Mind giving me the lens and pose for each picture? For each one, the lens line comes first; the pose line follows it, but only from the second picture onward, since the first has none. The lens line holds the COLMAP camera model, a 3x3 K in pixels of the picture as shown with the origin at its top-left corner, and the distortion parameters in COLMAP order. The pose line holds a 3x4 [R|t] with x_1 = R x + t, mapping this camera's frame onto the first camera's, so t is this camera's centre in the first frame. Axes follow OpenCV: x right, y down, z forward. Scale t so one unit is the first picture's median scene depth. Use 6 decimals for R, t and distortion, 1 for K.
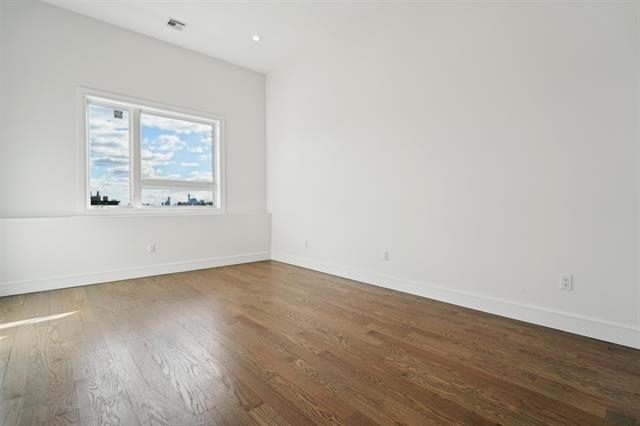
lens RADIAL K [[299.9, 0, 317.4], [0, 299.9, 212.6], [0, 0, 1]] dist [-0.005436, -0.000766]
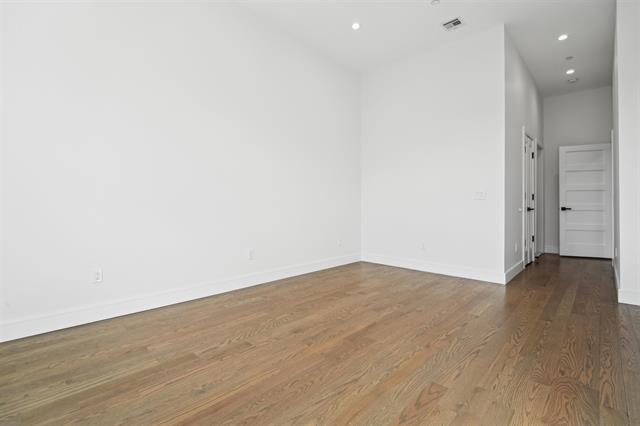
lens RADIAL K [[299.9, 0, 317.5], [0, 299.9, 208.3], [0, 0, 1]] dist [-0.005436, -0.000766]
pose [[-0.084820, -0.013811, 0.996301, -1.299403], [0.008653, 0.999856, 0.014597, -0.039756], [-0.996359, 0.009860, -0.084688, 1.388374]]
